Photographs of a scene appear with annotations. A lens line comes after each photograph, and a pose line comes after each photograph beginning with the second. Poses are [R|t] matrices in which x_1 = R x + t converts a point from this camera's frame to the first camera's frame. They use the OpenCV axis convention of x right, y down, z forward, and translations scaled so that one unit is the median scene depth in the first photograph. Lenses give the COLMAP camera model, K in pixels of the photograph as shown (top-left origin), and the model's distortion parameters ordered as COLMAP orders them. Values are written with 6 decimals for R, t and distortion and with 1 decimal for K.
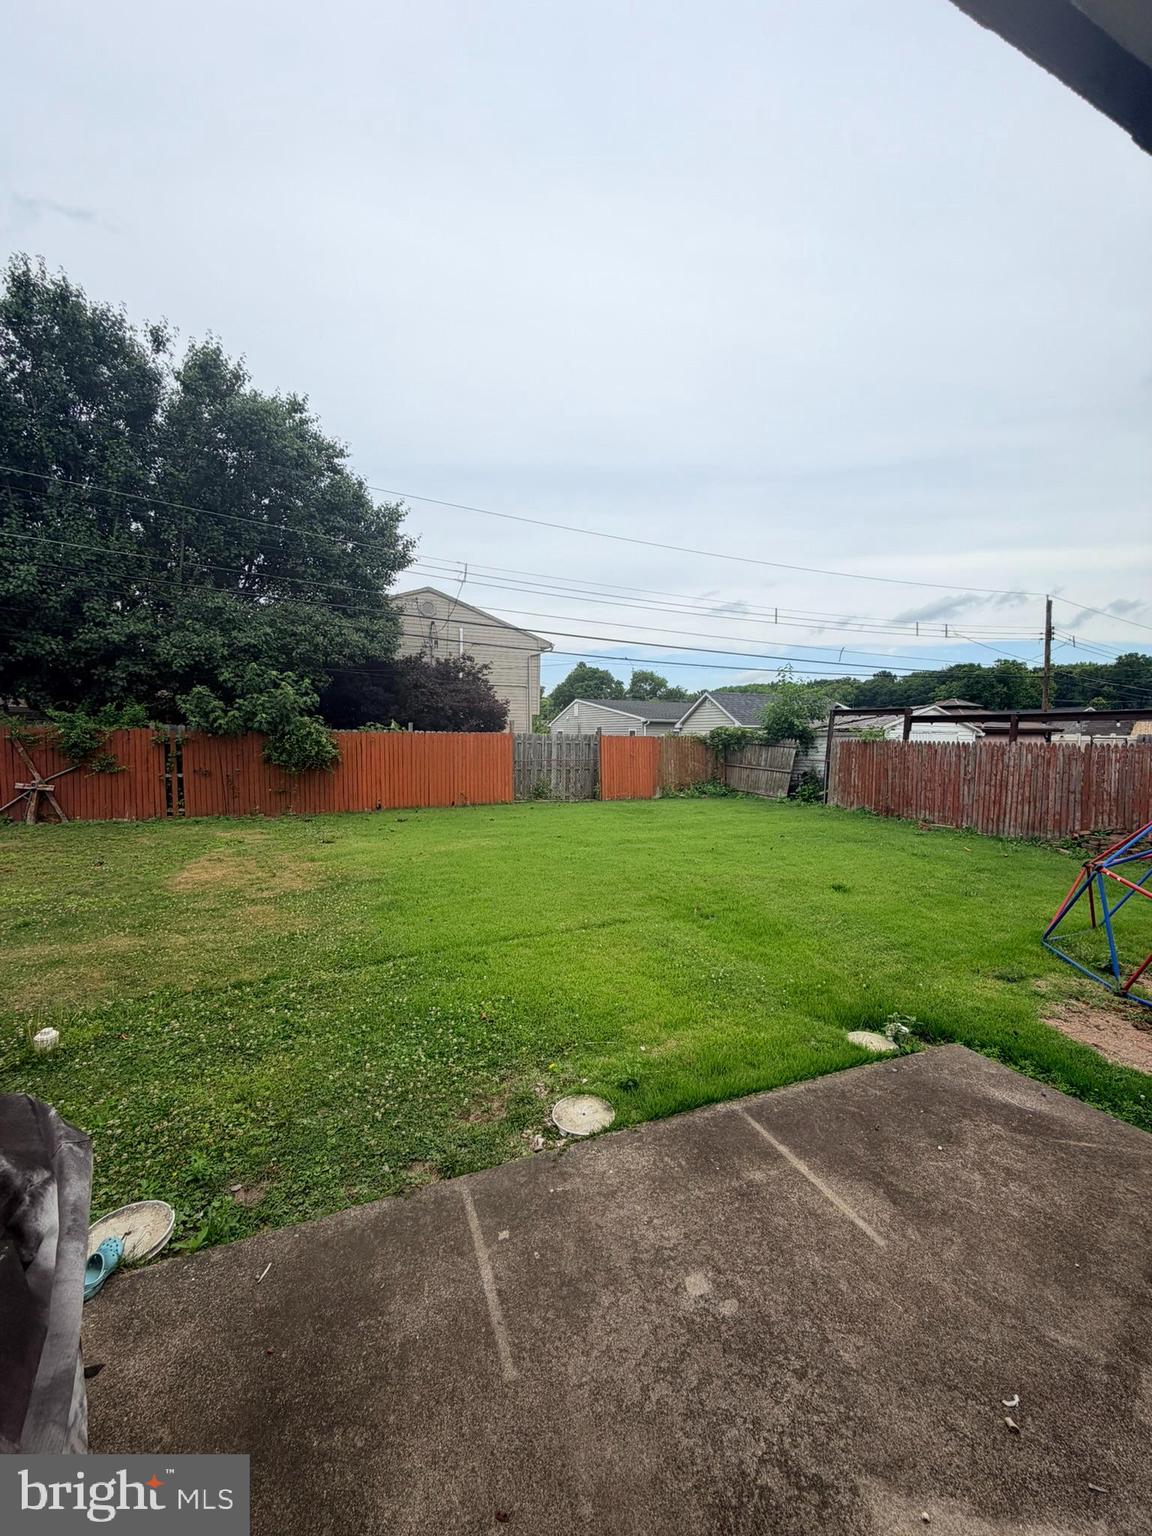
lens RADIAL K [[493.4, 0, 576.0], [0, 493.4, 768.0], [0, 0, 1]] dist [-0.000144, -0.000004]
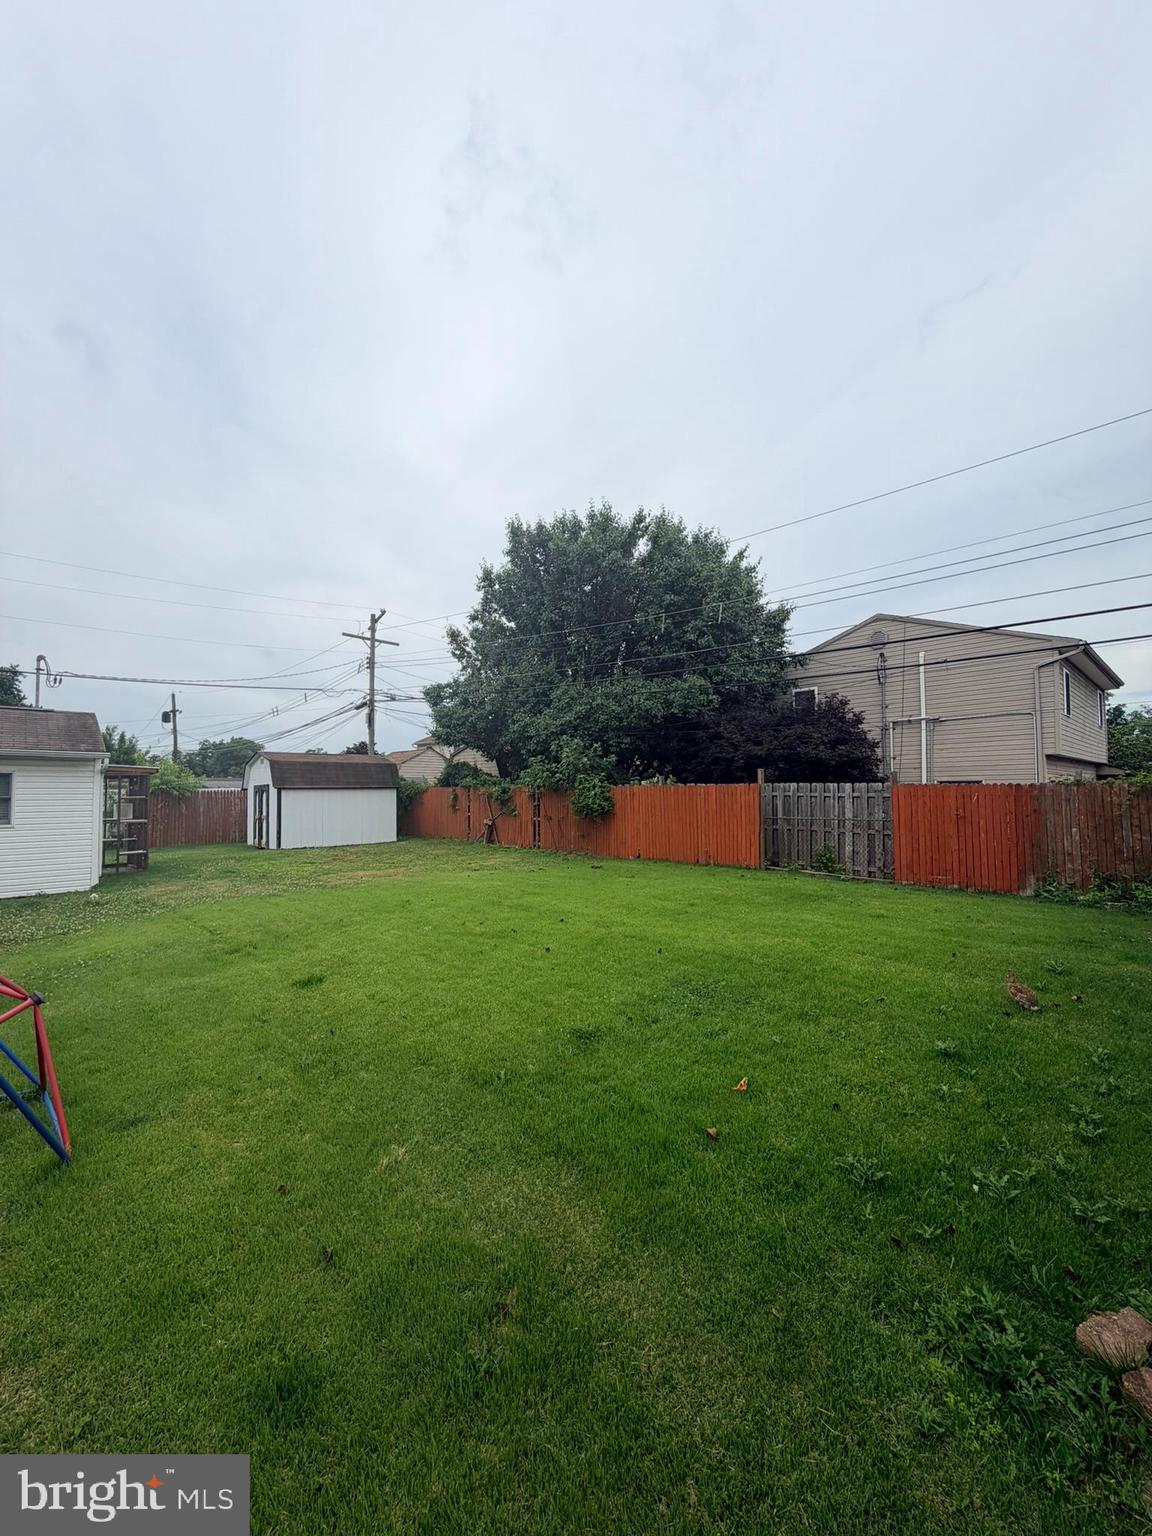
lens RADIAL K [[616.3, 0, 576.0], [0, 616.3, 768.0], [0, 0, 1]] dist [-0.000477, -0.000016]
pose [[0.415873, -0.044664, -0.908325, 0.659159], [-0.052948, 0.995910, -0.073213, -0.004675], [0.907880, 0.078541, 0.411807, 0.277105]]
